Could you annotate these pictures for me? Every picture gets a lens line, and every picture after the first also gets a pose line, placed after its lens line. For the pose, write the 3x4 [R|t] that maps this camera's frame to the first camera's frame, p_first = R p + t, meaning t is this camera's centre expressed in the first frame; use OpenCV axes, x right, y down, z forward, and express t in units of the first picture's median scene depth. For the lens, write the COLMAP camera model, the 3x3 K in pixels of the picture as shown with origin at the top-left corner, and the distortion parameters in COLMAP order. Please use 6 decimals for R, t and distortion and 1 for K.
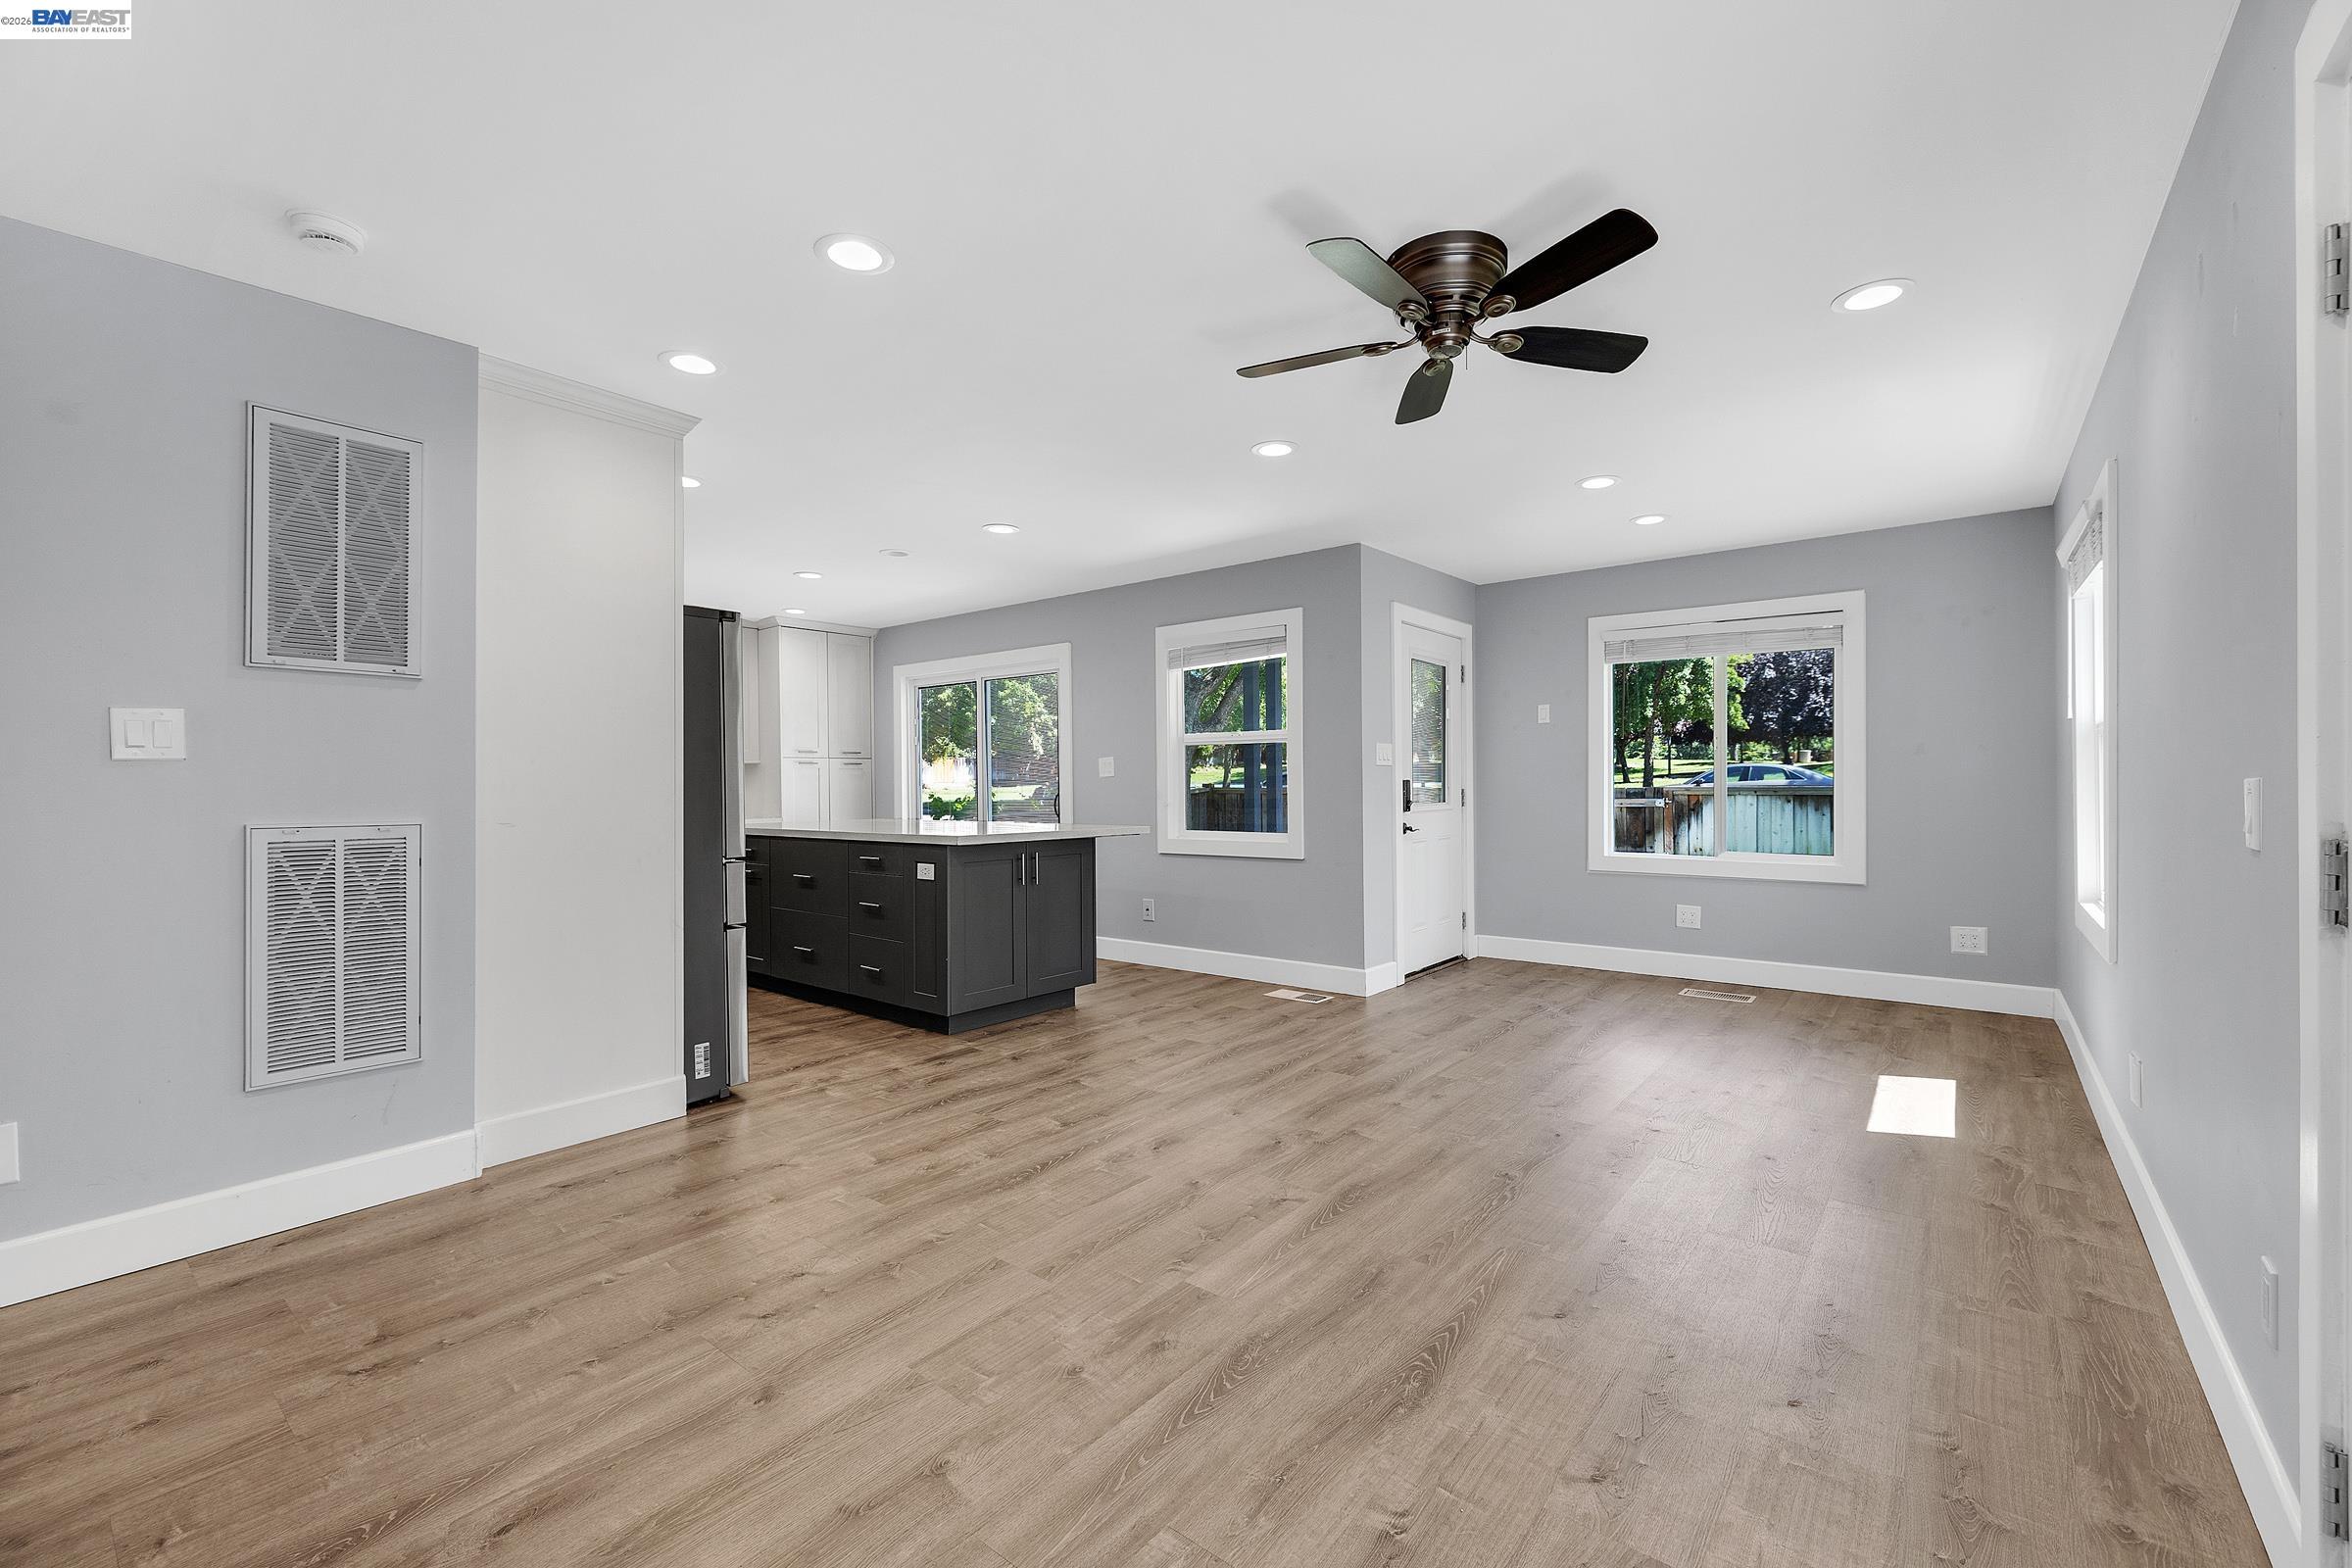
lens RADIAL K [[988.5, 0, 1180.2], [0, 988.5, 792.3], [0, 0, 1]] dist [-0.000832, -0.000089]
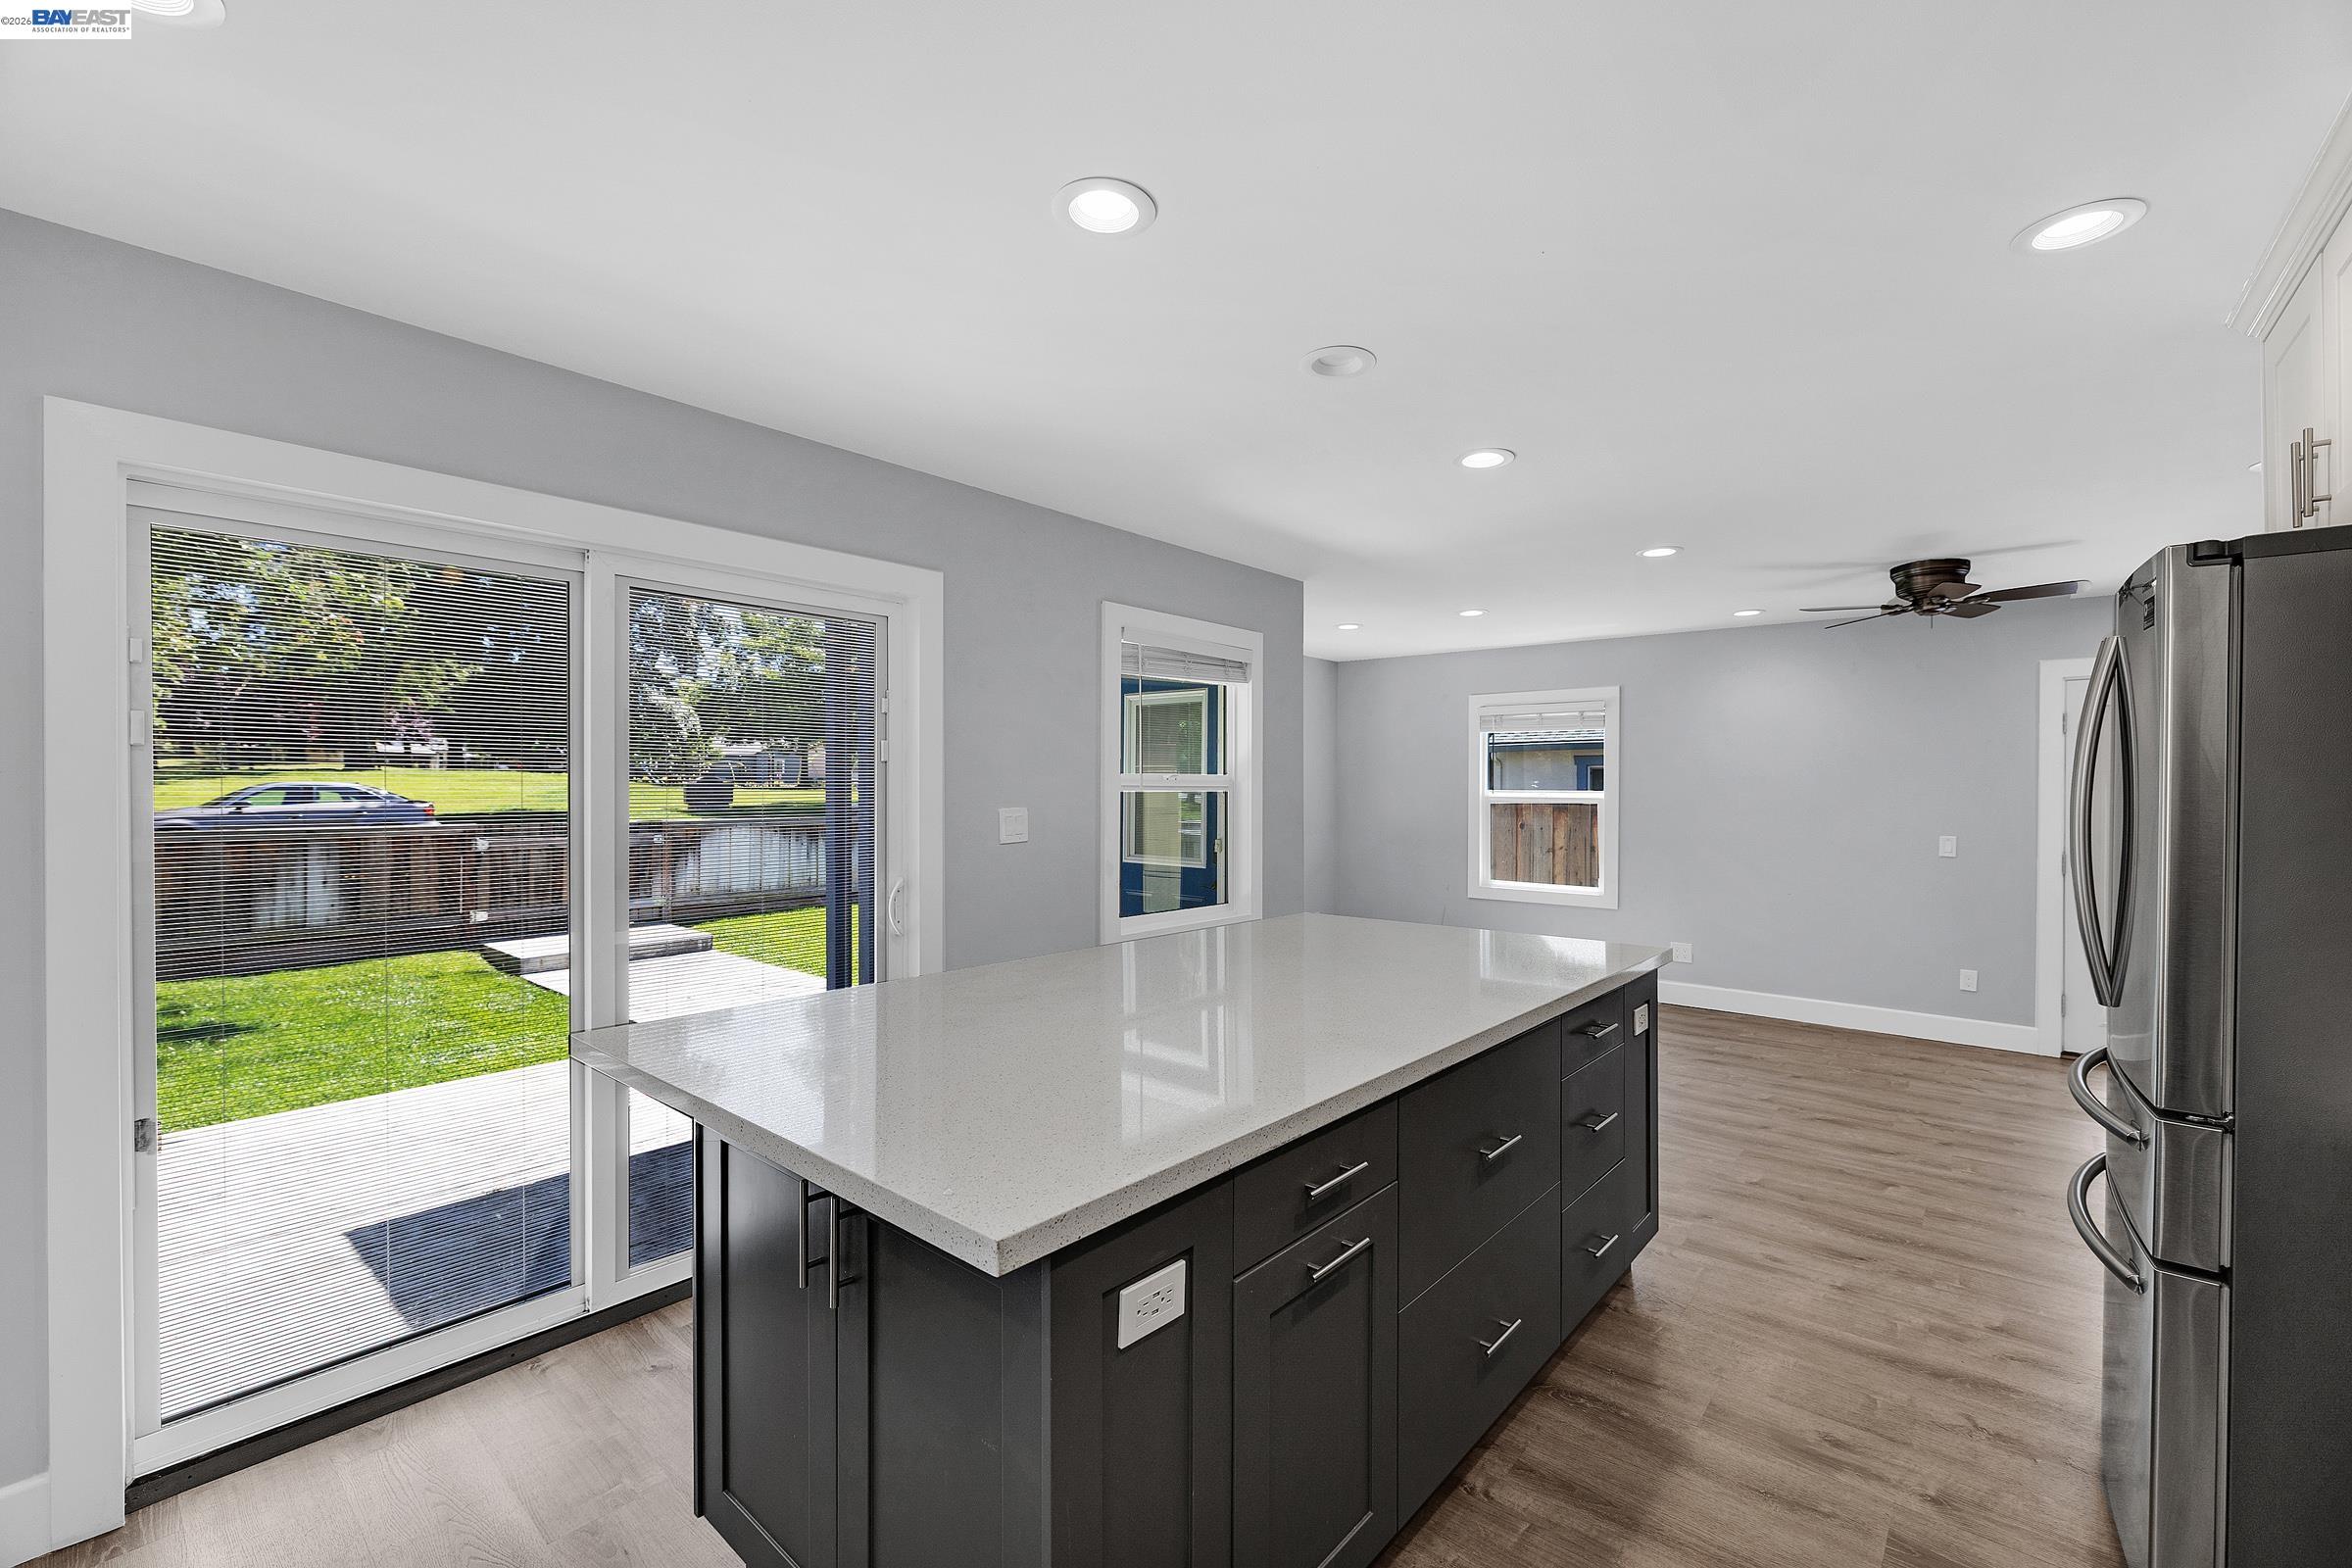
lens RADIAL K [[990.5, 0, 1176.0], [0, 990.5, 784.0], [0, 0, 1]] dist [0.000537, 0.000160]
pose [[0.038228, 0.010185, 0.999217, -0.979092], [0.008089, 0.999912, -0.010501, -0.066215], [-0.999236, 0.008484, 0.038142, 1.403647]]
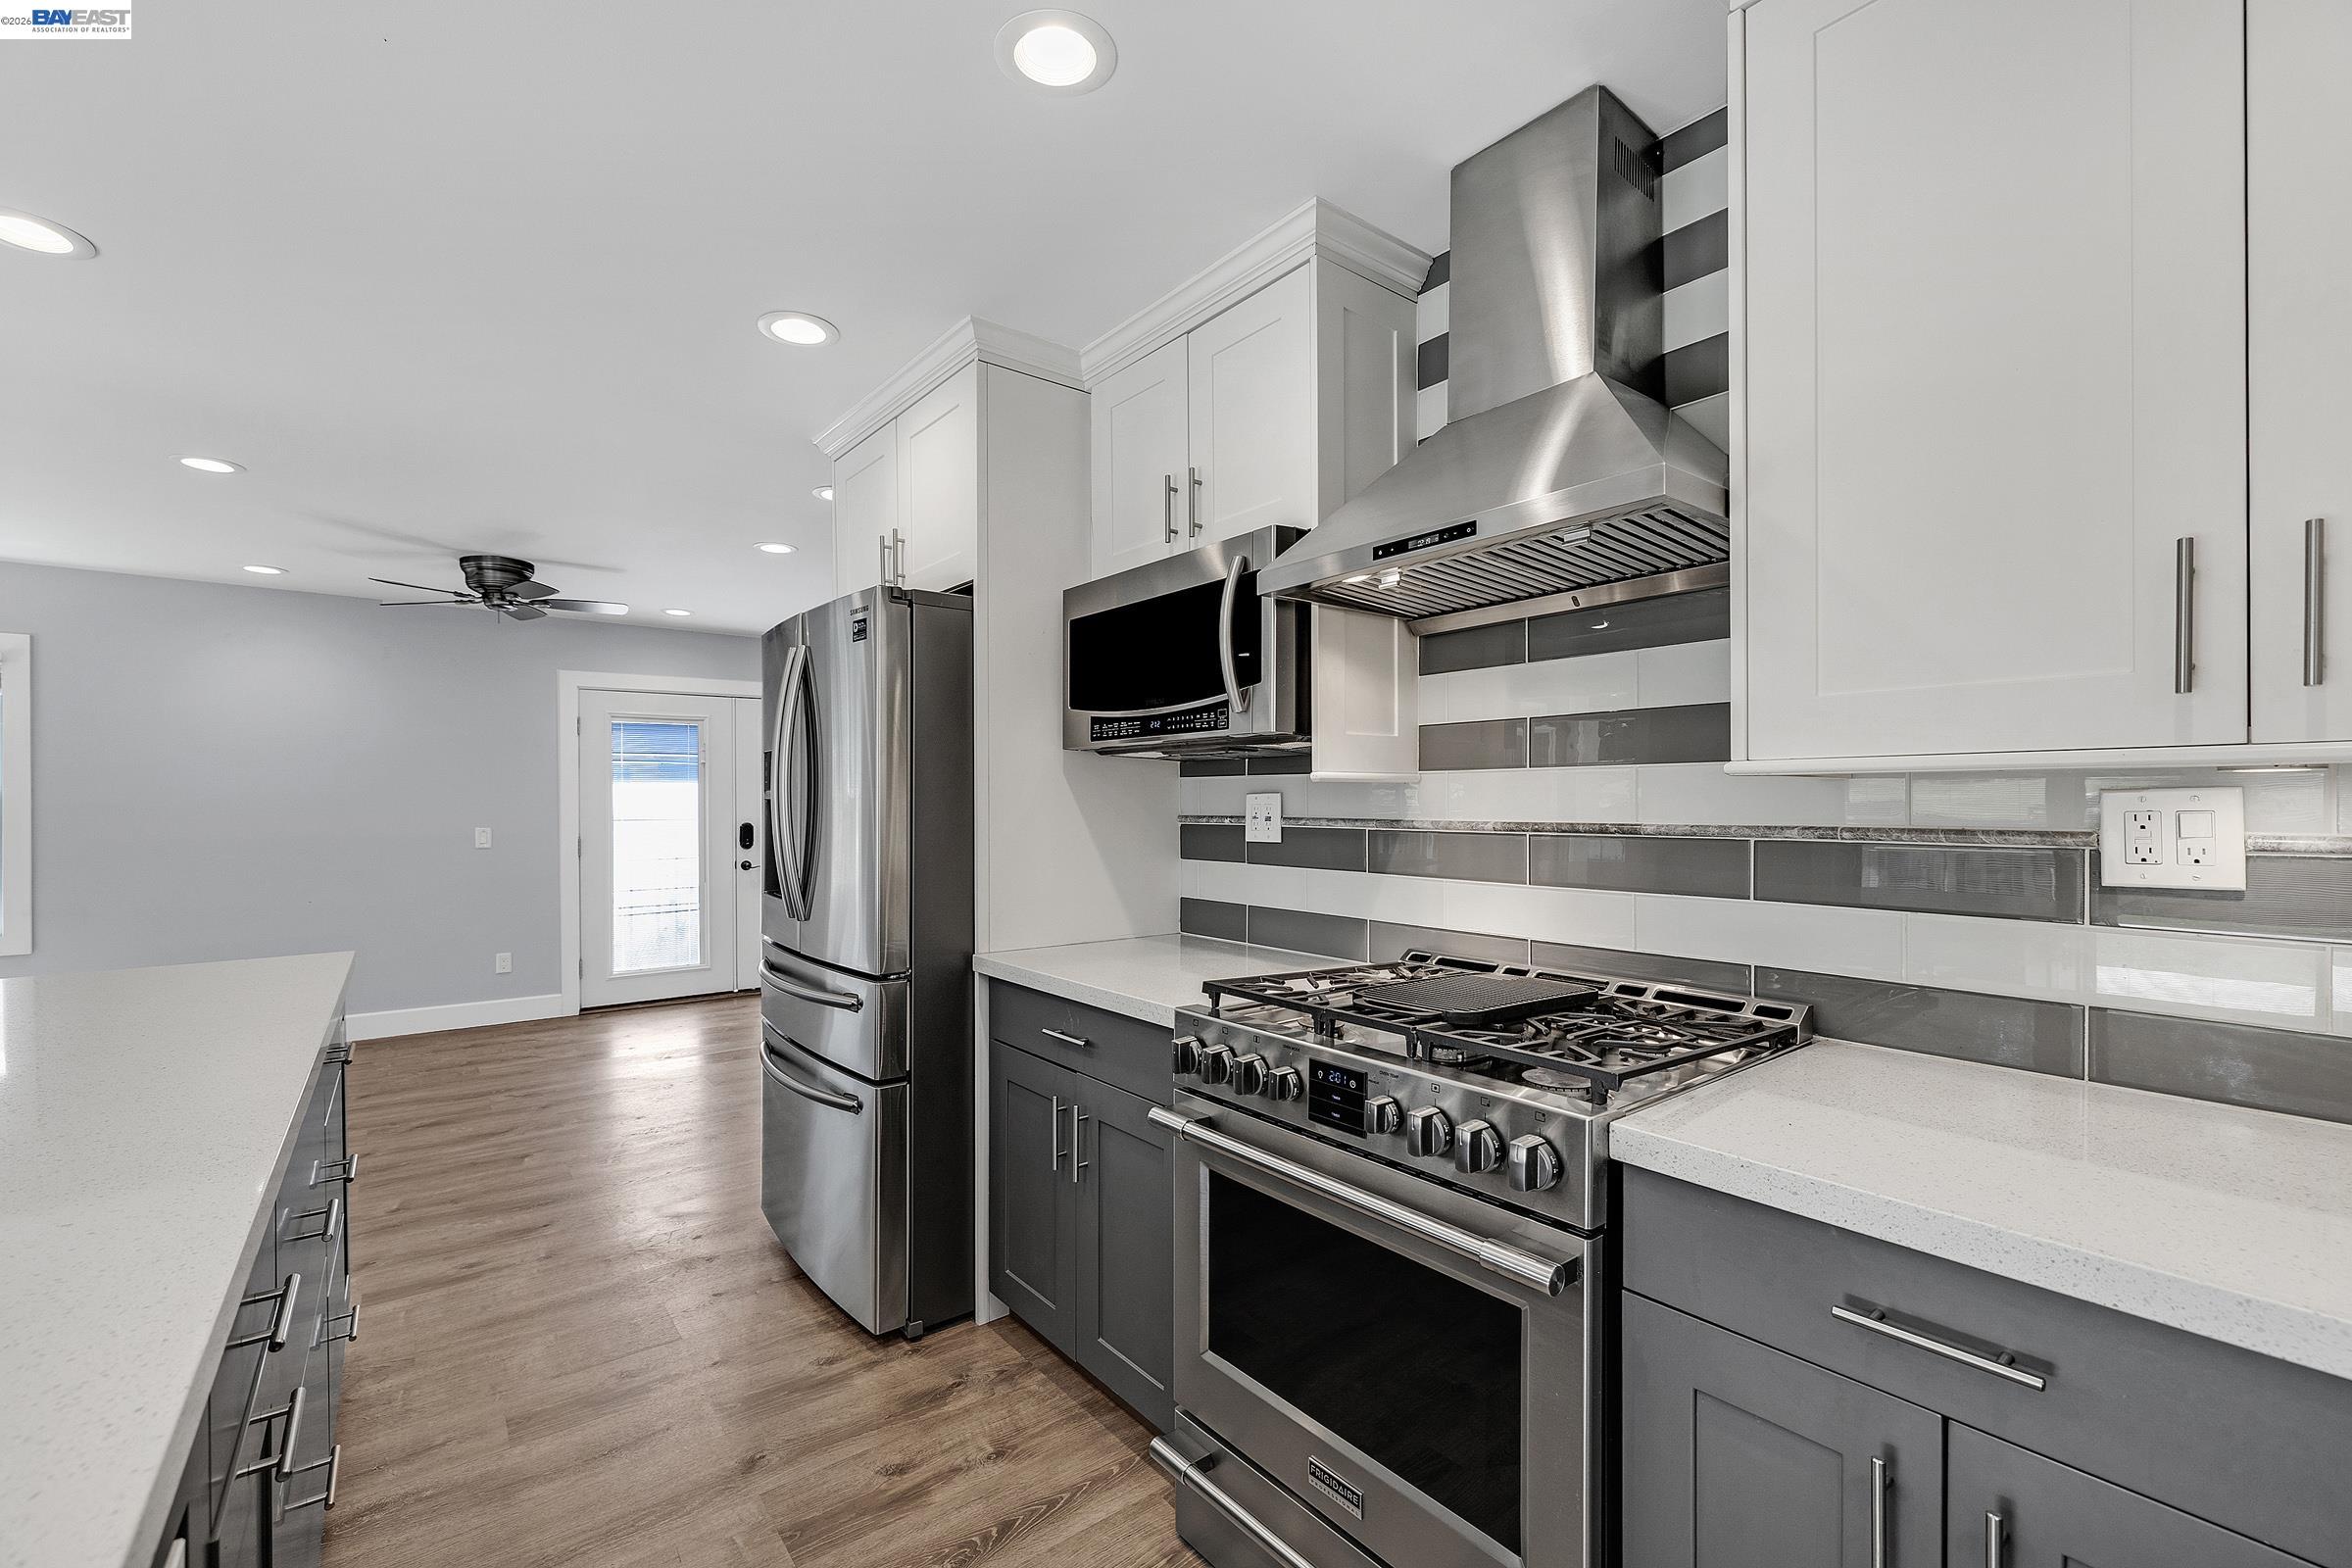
lens RADIAL K [[988.5, 0, 1180.2], [0, 988.5, 792.3], [0, 0, 1]] dist [-0.000832, -0.000089]
pose [[-0.973067, 0.012494, 0.230185, -0.867310], [0.013893, 0.999894, 0.004458, -0.042752], [-0.230105, 0.007536, -0.973137, 1.538690]]
